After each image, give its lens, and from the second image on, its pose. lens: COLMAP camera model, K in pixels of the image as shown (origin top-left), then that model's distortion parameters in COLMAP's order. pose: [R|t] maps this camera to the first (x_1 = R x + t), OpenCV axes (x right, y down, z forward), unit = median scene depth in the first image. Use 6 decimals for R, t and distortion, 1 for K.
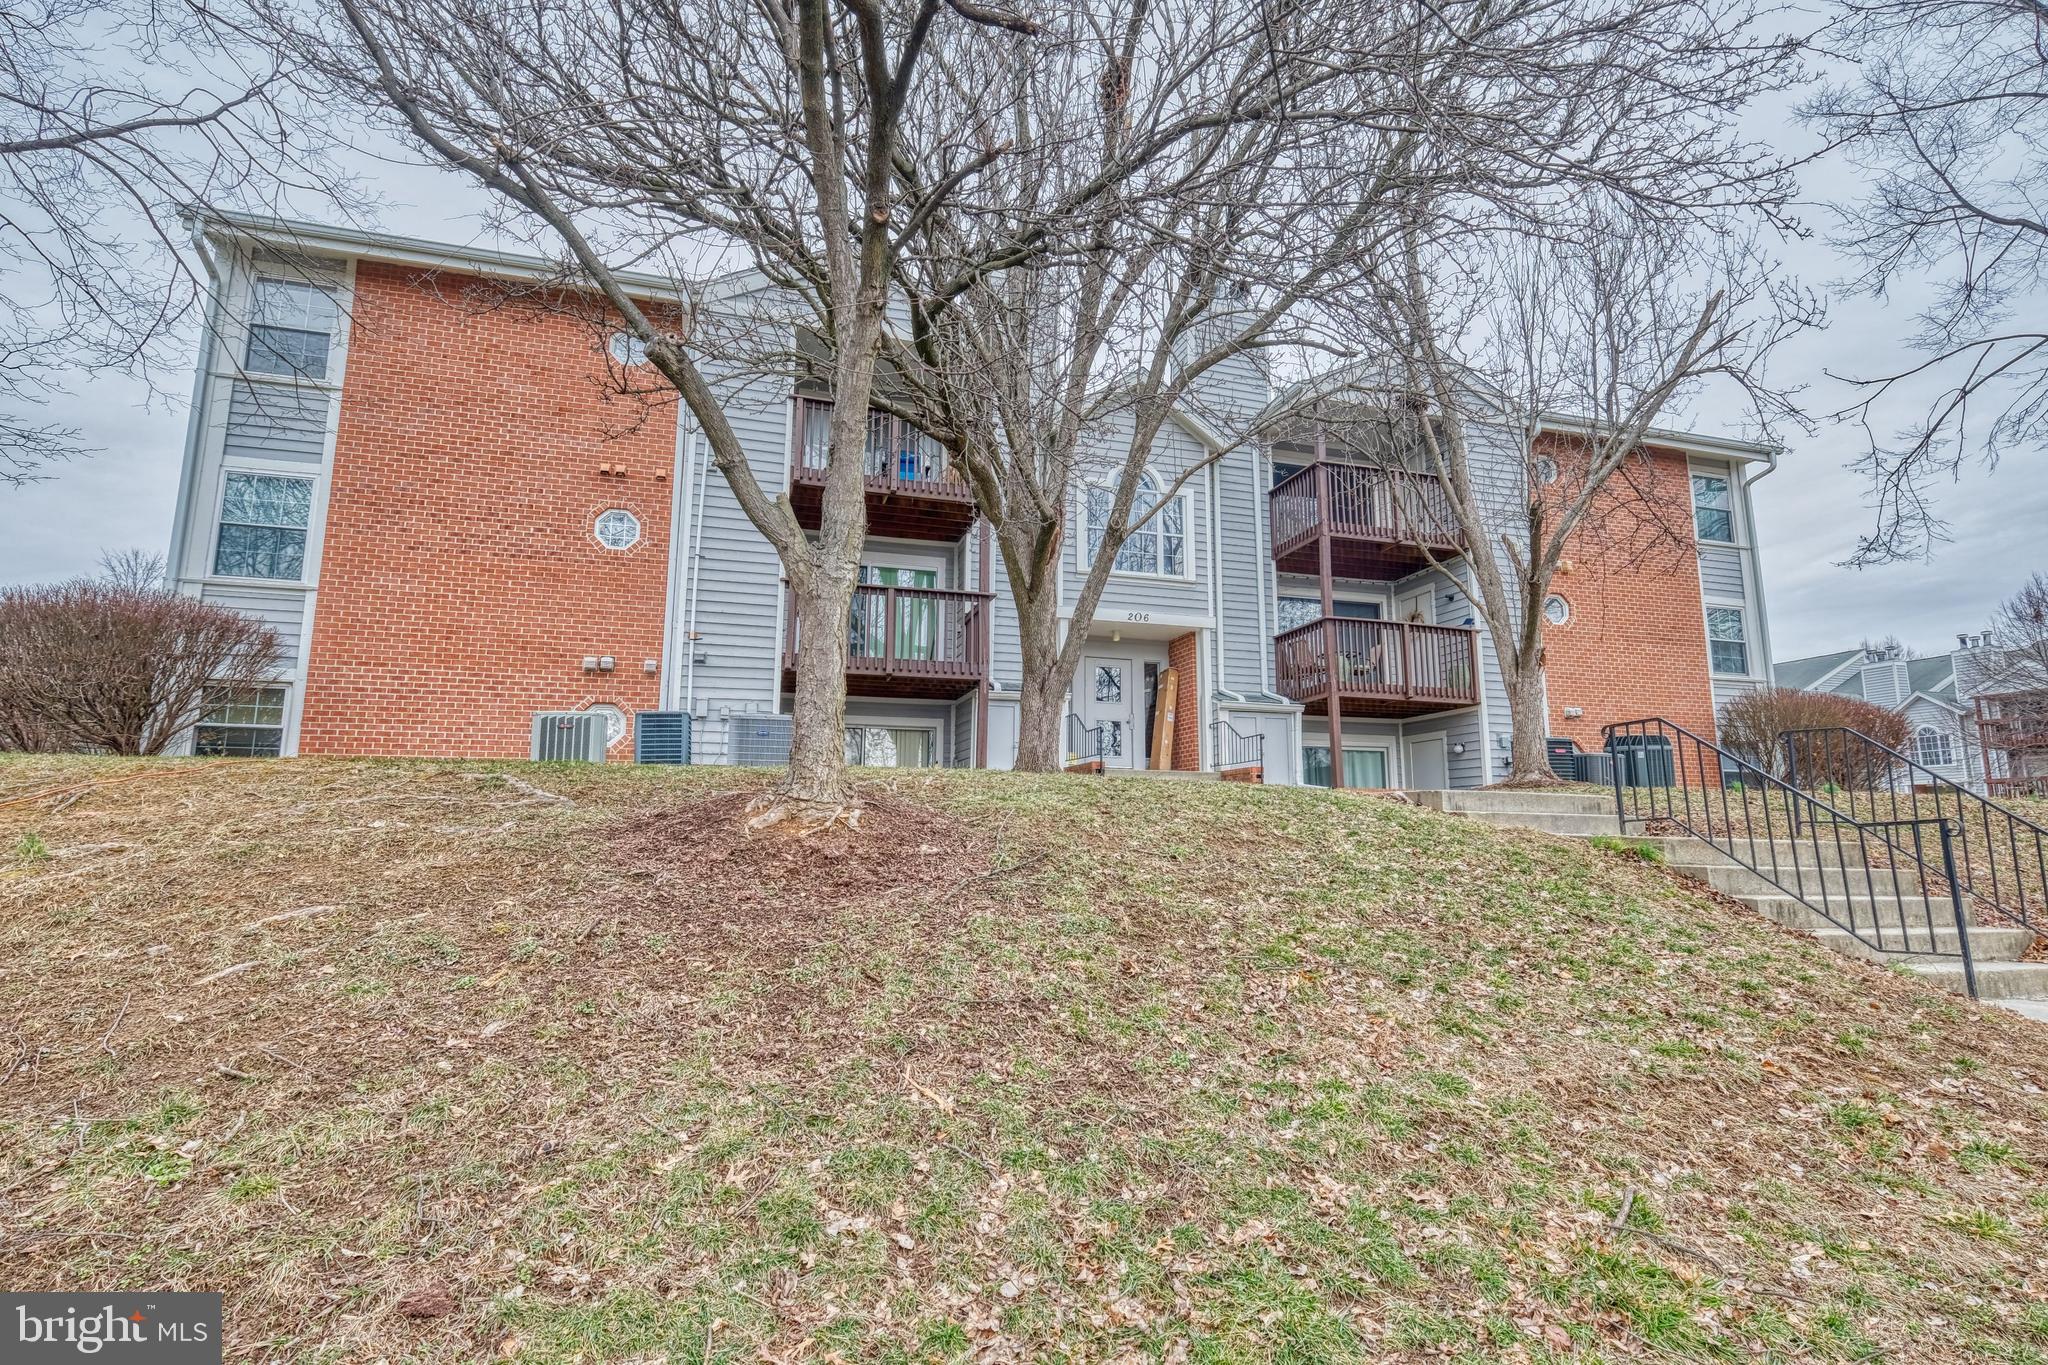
lens RADIAL K [[997.3, 0, 1016.1], [0, 997.3, 678.3], [0, 0, 1]] dist [-0.002728, 0.000917]
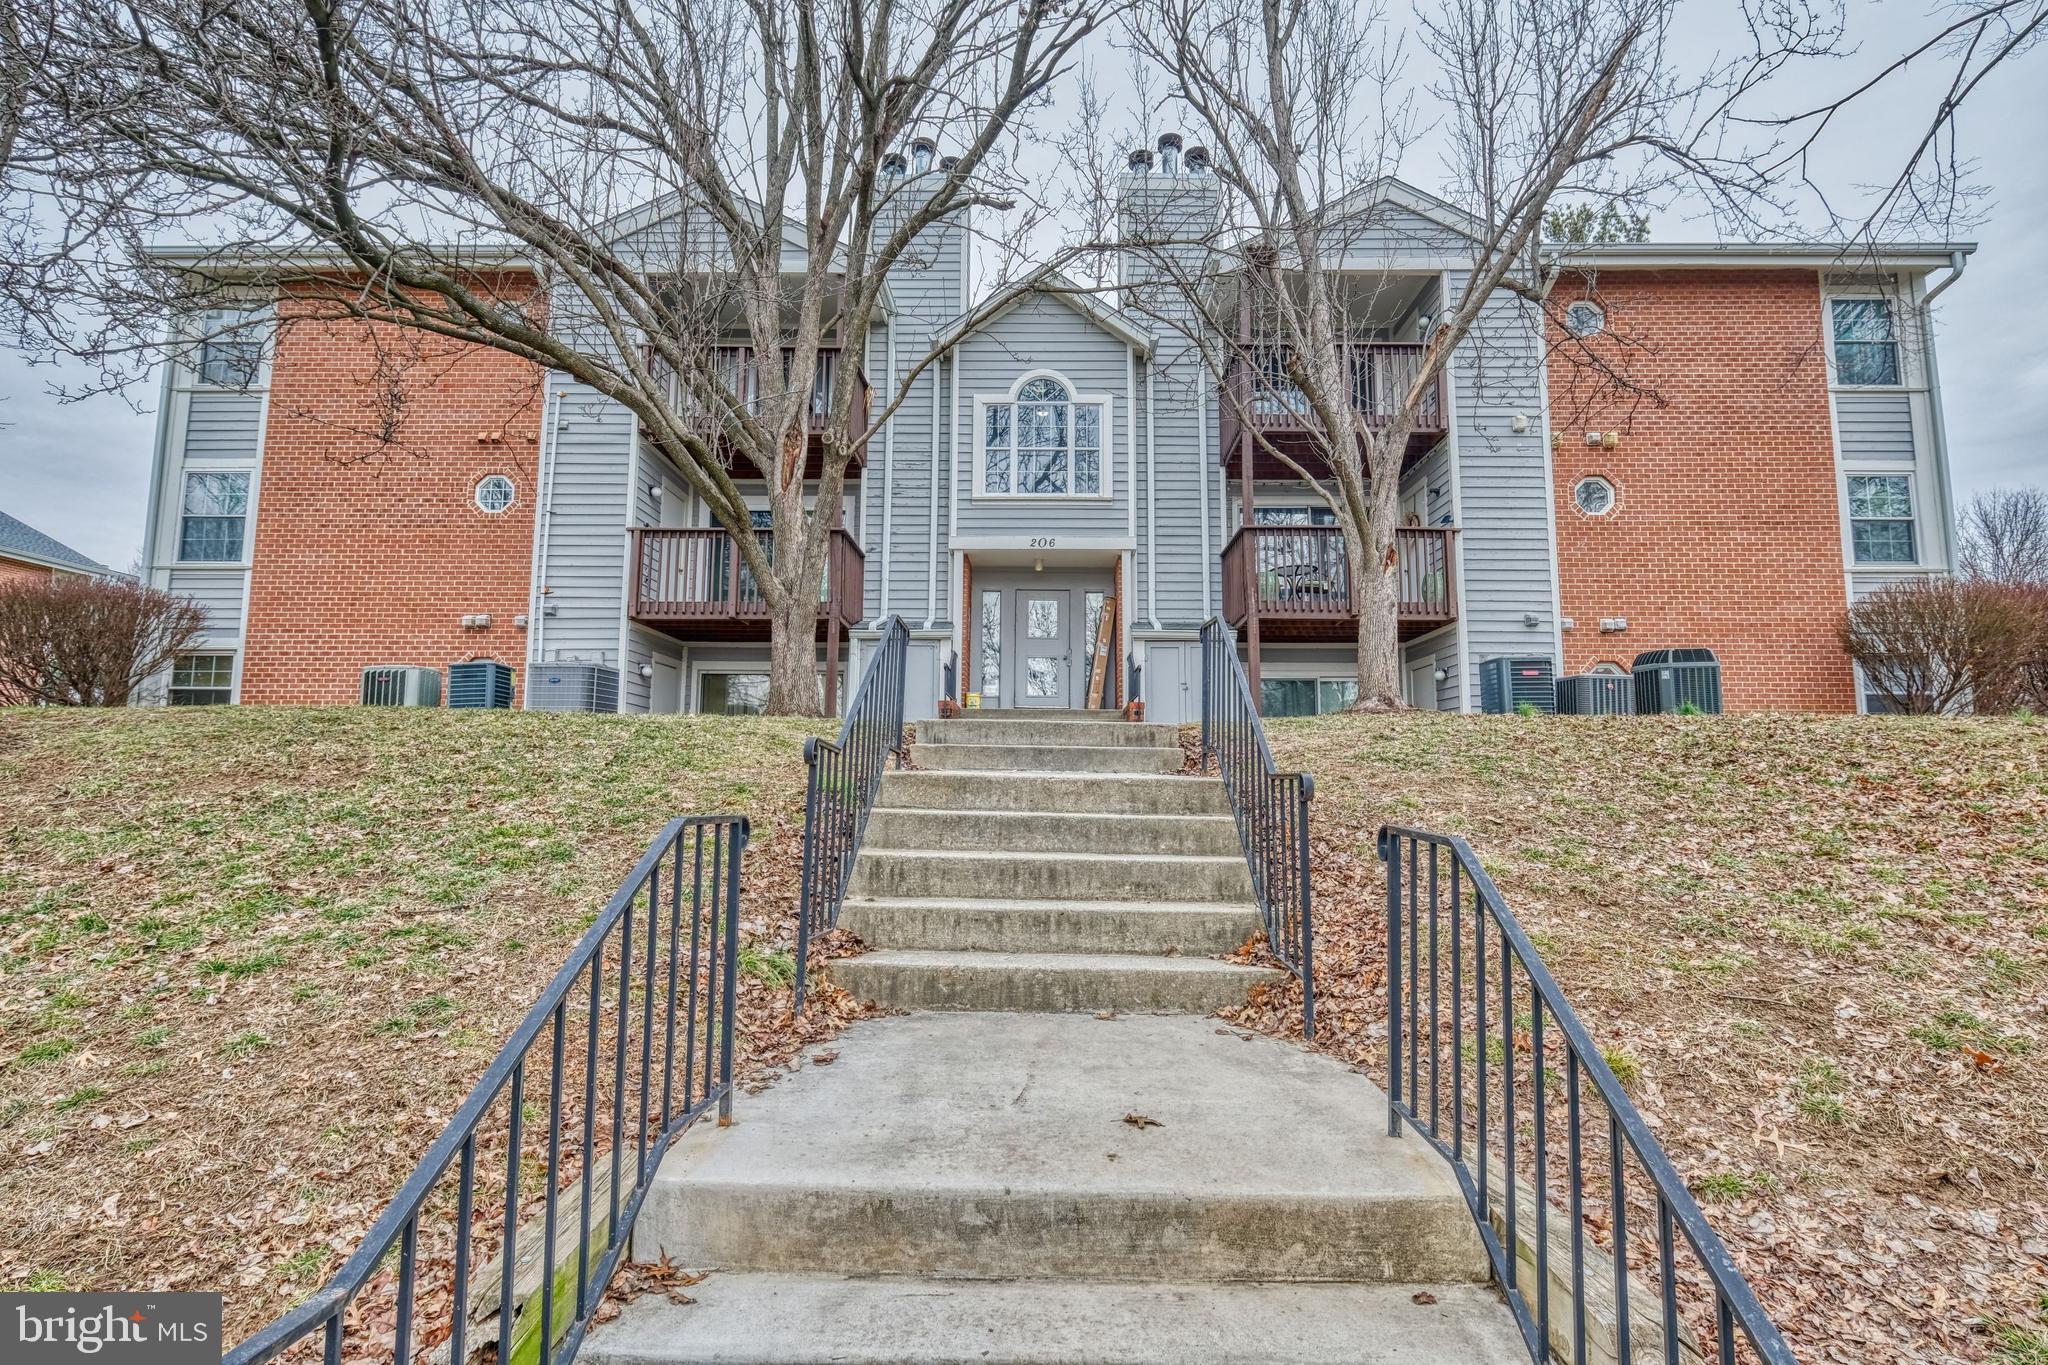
lens RADIAL K [[997.3, 0, 1018.9], [0, 997.3, 677.3], [0, 0, 1]] dist [-0.002728, 0.000917]
pose [[0.956738, -0.032197, -0.289164, 0.369816], [0.046631, 0.997979, 0.043167, 0.021896], [0.287190, -0.054783, 0.956306, 0.115846]]
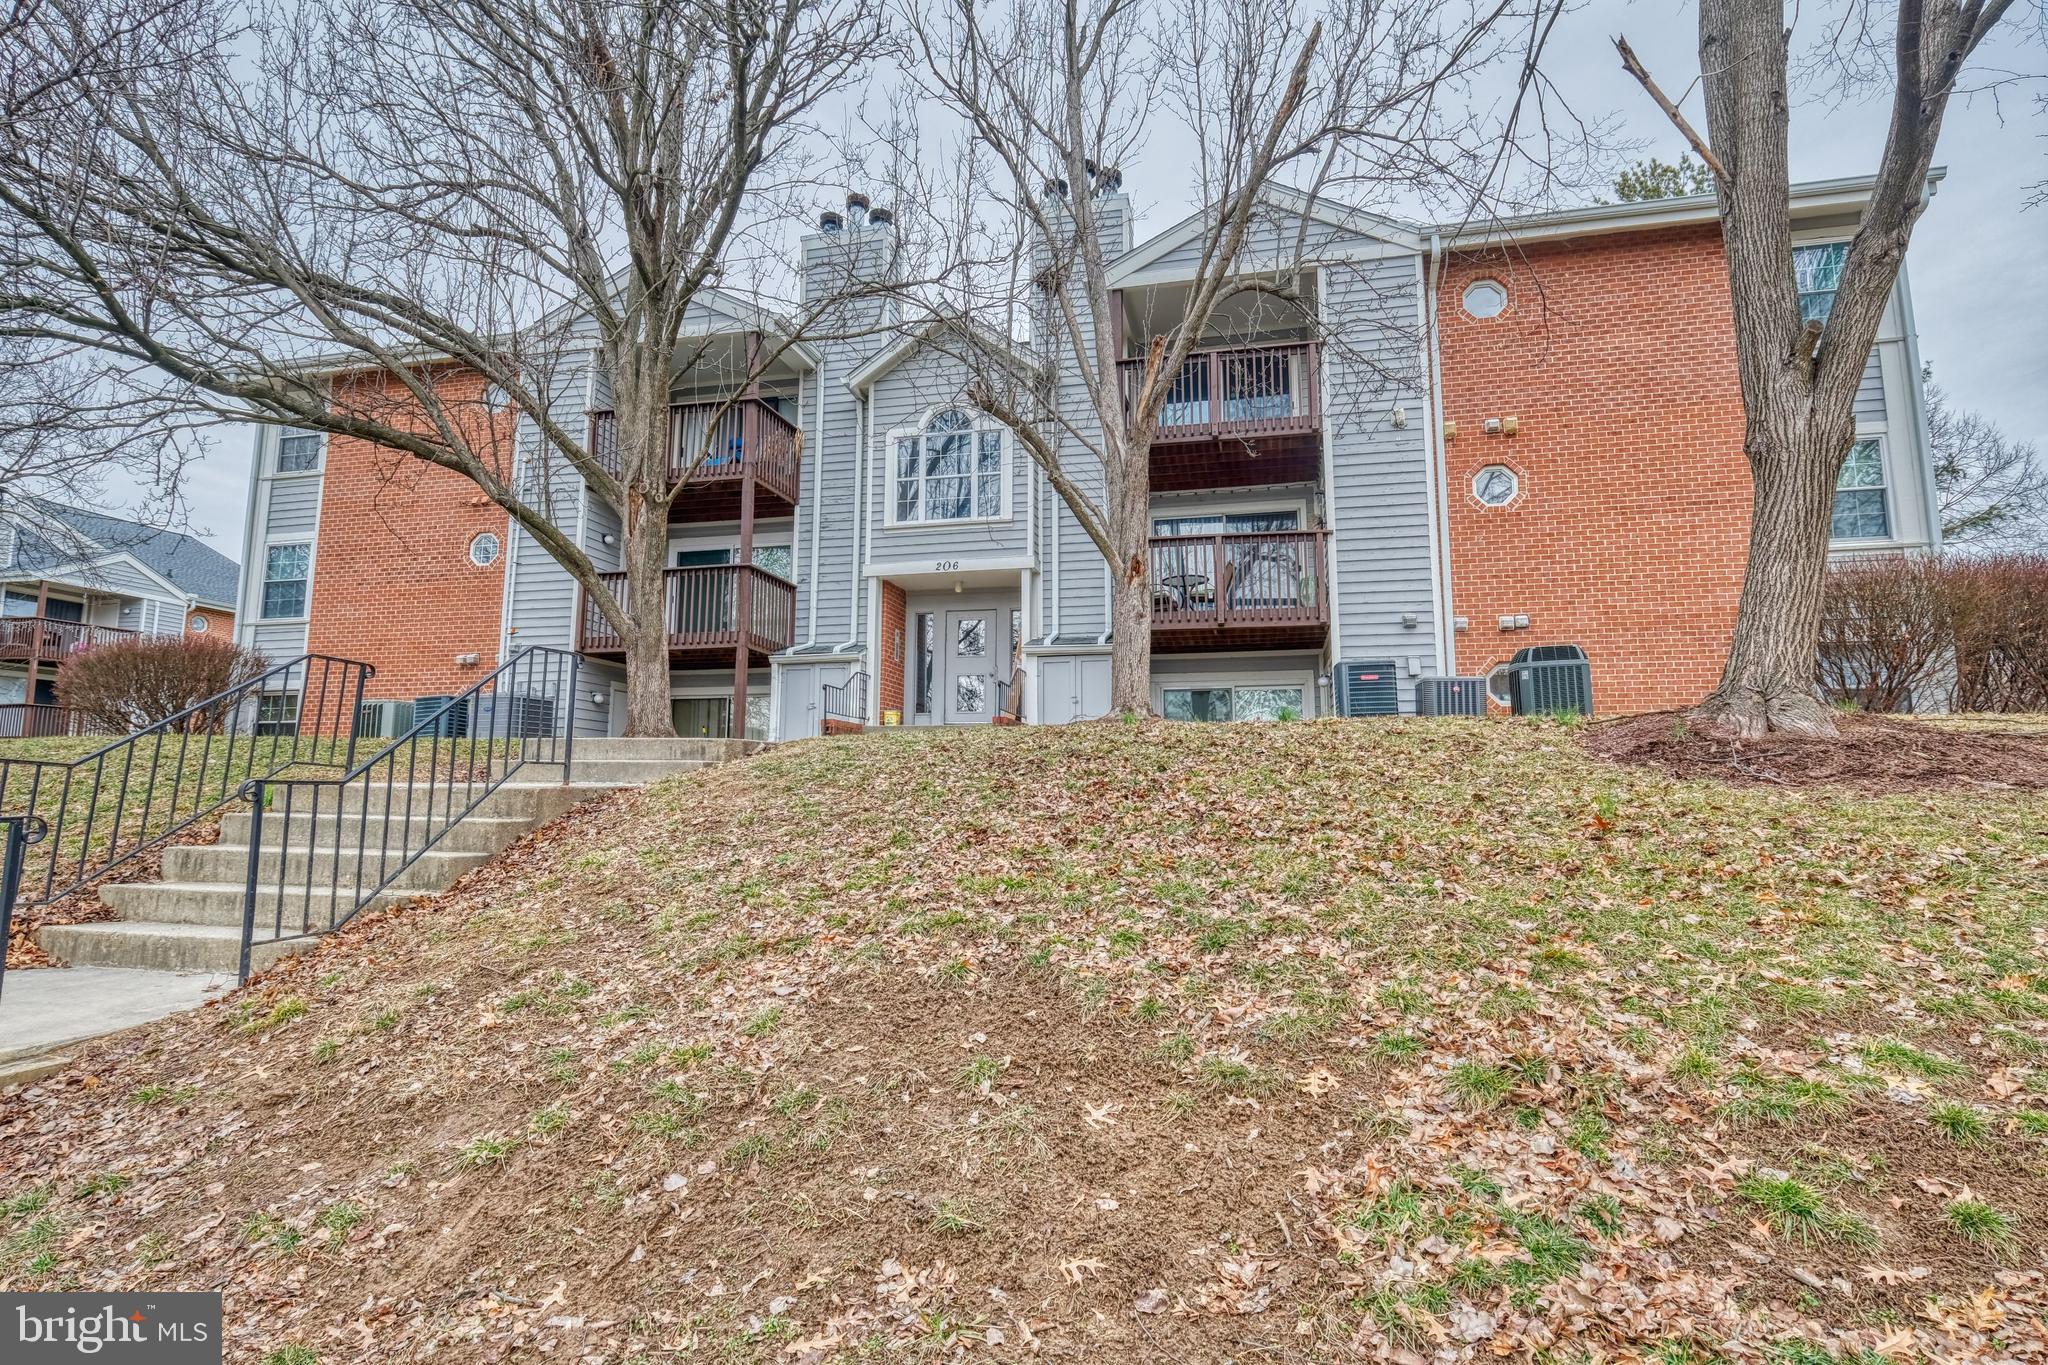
lens RADIAL K [[997.3, 0, 1024.6], [0, 997.3, 684.2], [0, 0, 1]] dist [-0.002728, 0.000917]
pose [[0.877492, -0.061028, -0.475693, 0.651501], [0.082103, 0.996344, 0.023629, 0.036186], [0.472511, -0.059790, 0.879294, 0.188787]]
